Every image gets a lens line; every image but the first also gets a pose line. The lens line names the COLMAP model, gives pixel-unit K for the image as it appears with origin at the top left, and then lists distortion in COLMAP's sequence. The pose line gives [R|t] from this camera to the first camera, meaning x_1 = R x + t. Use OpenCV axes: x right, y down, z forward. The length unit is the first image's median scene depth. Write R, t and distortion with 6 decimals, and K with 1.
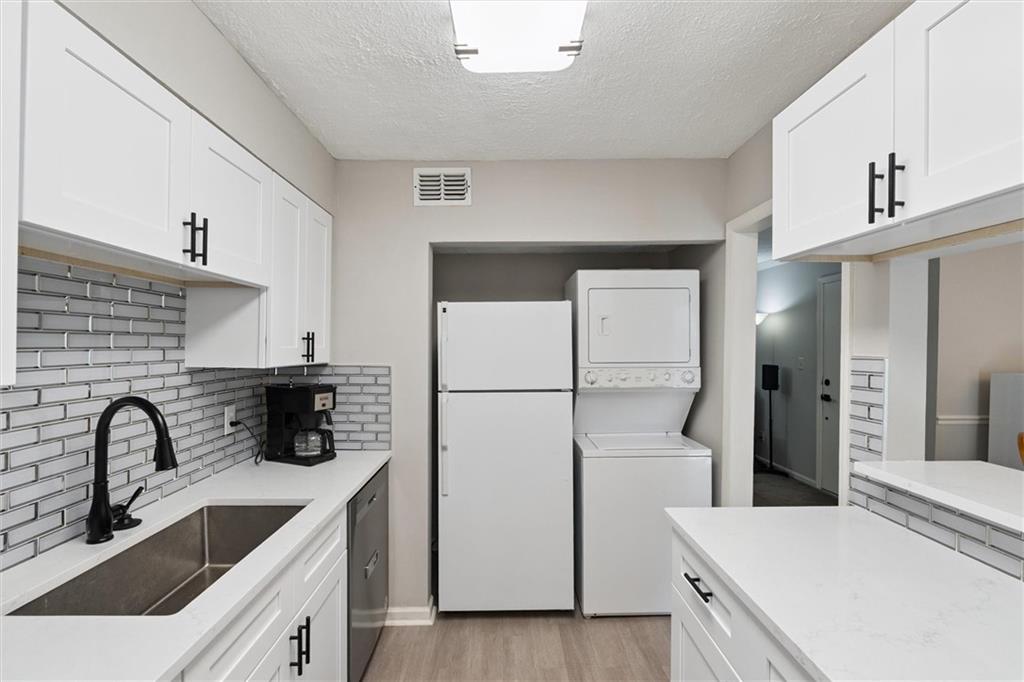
lens RADIAL K [[454.7, 0, 517.7], [0, 454.7, 332.3], [0, 0, 1]] dist [-0.003343, -0.000717]
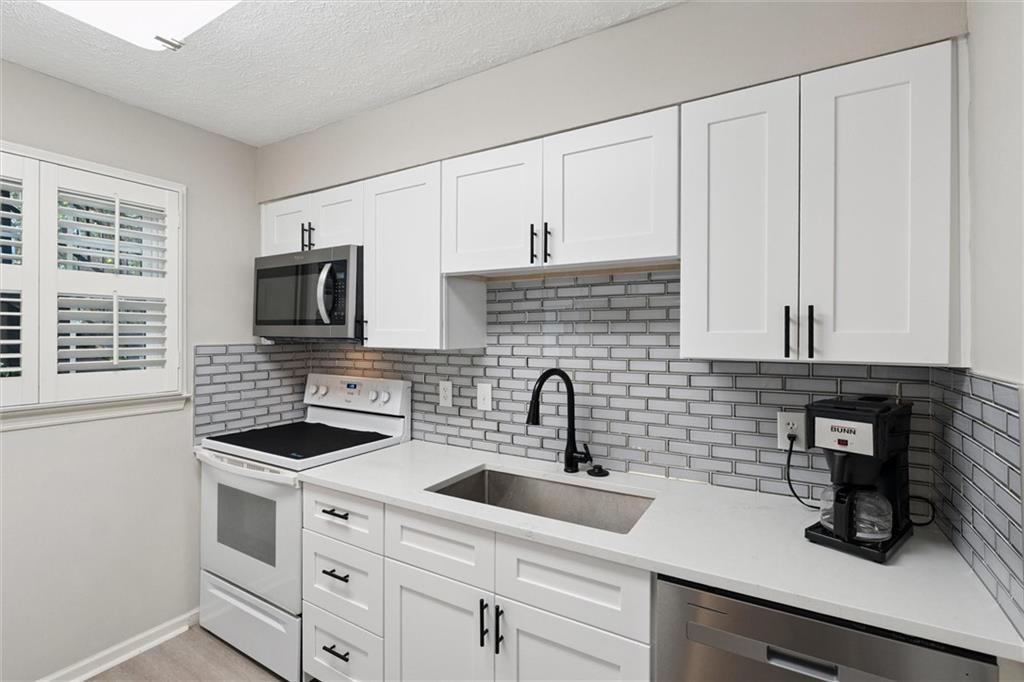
lens RADIAL K [[454.7, 0, 511.7], [0, 454.7, 339.7], [0, 0, 1]] dist [-0.003343, -0.000717]
pose [[-0.551877, 0.003128, -0.833919, 0.307602], [0.022297, 0.999691, -0.011006, 0.057451], [0.833627, -0.024667, -0.551777, 1.402590]]
